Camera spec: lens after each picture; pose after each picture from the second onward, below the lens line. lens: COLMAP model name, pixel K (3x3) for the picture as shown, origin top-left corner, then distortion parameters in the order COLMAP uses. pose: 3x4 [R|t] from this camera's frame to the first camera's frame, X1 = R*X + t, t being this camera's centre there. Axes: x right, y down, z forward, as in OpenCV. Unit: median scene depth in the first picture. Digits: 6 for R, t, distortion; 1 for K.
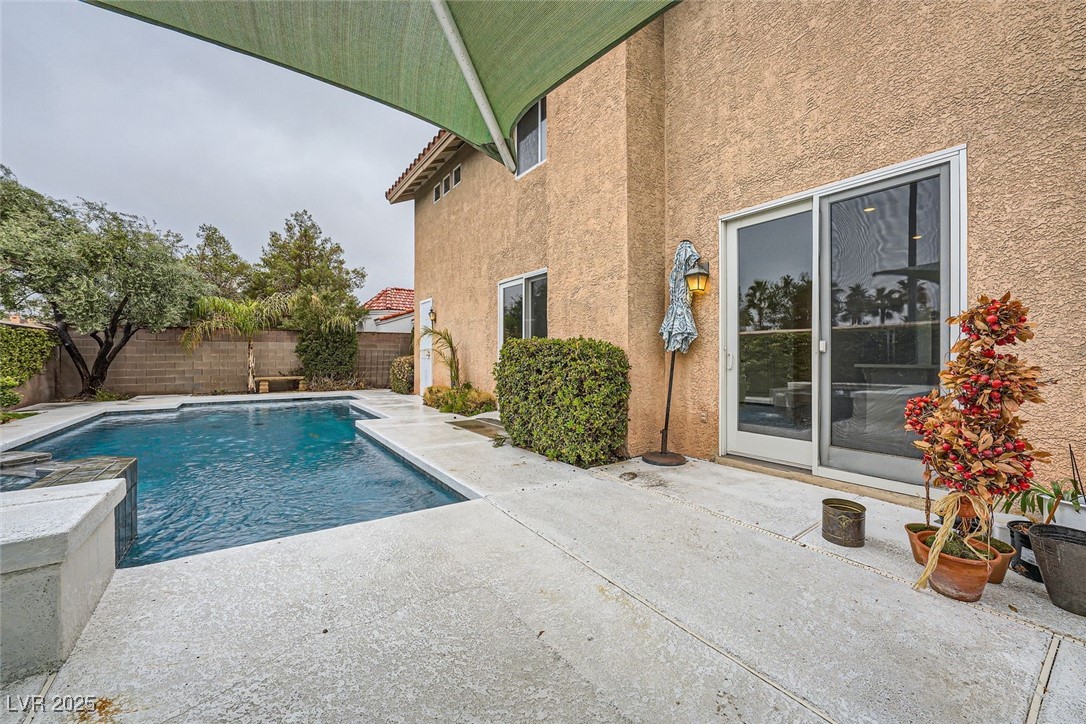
lens RADIAL K [[427.8, 0, 538.1], [0, 427.8, 360.7], [0, 0, 1]] dist [-0.011306, 0.000281]
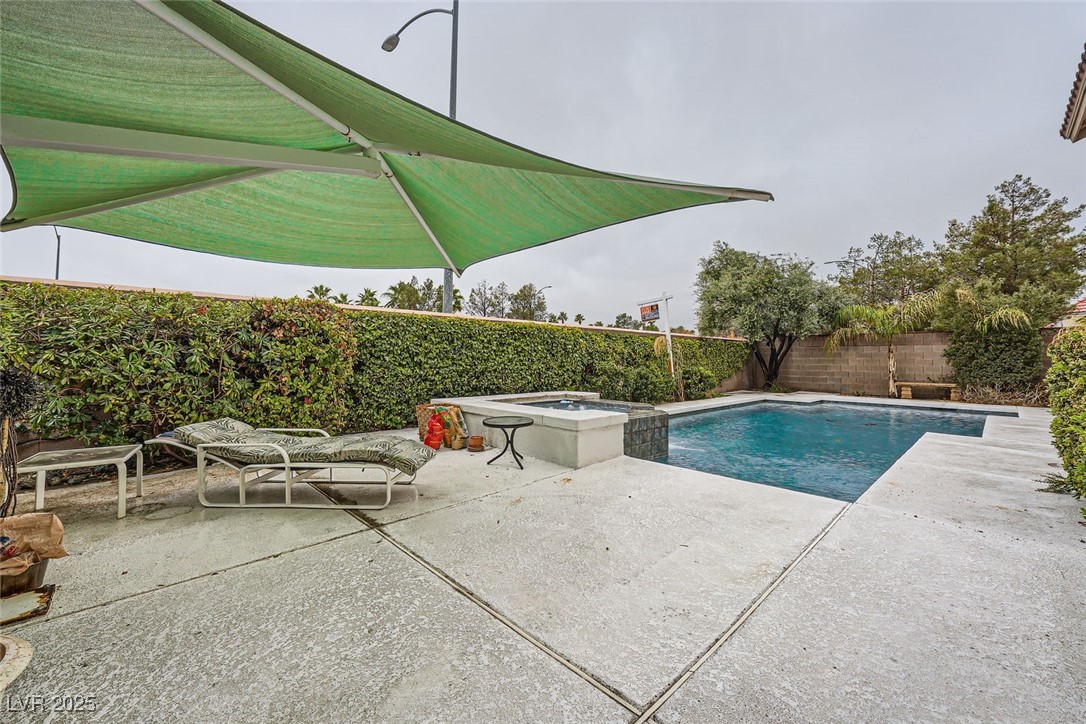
lens RADIAL K [[427.8, 0, 538.1], [0, 427.8, 360.7], [0, 0, 1]] dist [-0.011306, 0.000281]
pose [[0.149269, 0.006354, -0.988776, 0.180218], [-0.018216, 0.999827, 0.003675, 0.001846], [0.988629, 0.017463, 0.149359, 0.036796]]
